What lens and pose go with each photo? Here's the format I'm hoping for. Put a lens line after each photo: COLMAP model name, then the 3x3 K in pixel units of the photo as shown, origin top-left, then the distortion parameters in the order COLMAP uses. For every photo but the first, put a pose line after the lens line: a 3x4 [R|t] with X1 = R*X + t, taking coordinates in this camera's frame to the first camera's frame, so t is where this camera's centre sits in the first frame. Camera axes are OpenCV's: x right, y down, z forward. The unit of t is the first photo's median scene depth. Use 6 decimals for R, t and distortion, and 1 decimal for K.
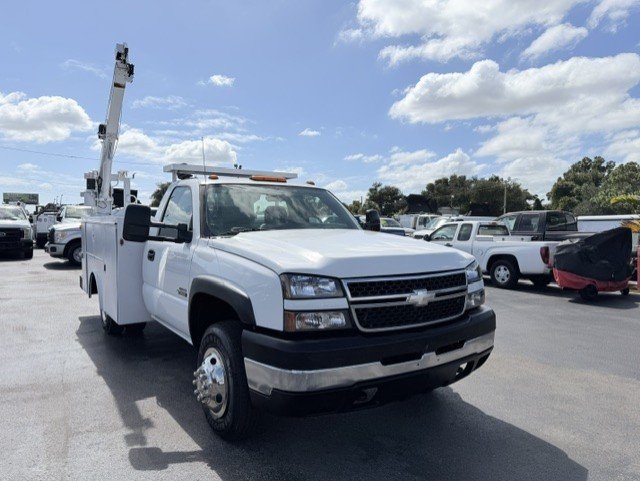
lens RADIAL K [[468.5, 0, 361.7], [0, 468.5, 222.1], [0, 0, 1]] dist [0.001738, -0.049279]
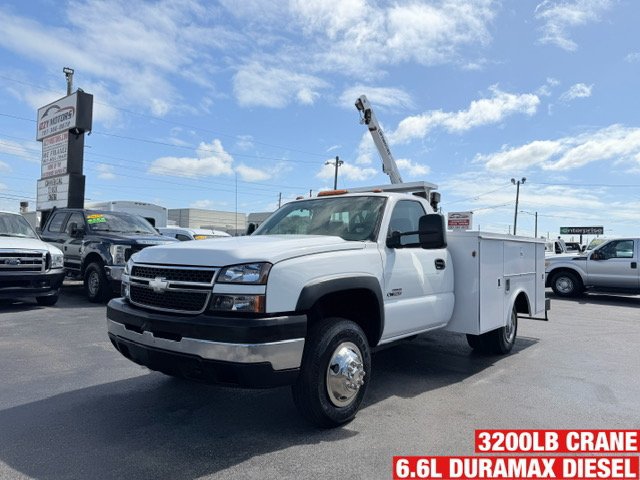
lens RADIAL K [[468.3, 0, 319.2], [0, 468.3, 258.4], [0, 0, 1]] dist [0.058358, -0.002540]
pose [[0.209451, 0.000949, -0.977819, 1.362474], [-0.018781, 0.999819, -0.003053, 0.098787], [0.977639, 0.019004, 0.209431, 1.182198]]
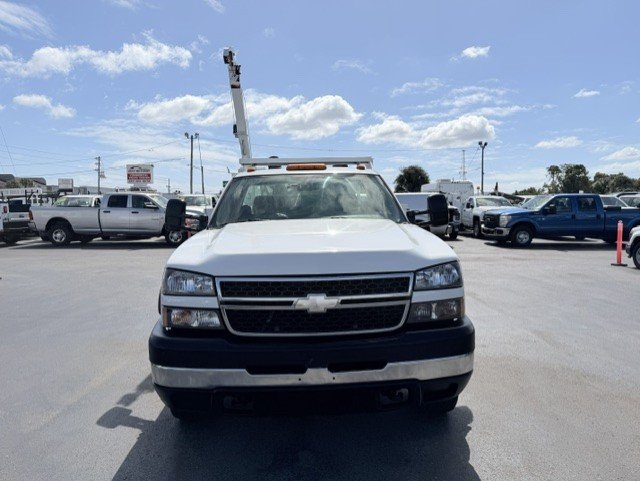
lens RADIAL K [[484.1, 0, 320.0], [0, 484.1, 240.5], [0, 0, 1]] dist [0.002897, 0.001678]
pose [[0.821987, 0.013561, -0.569345, 0.652583], [0.029621, 0.997345, 0.066522, -0.010115], [0.568736, -0.071545, 0.819403, 0.308084]]
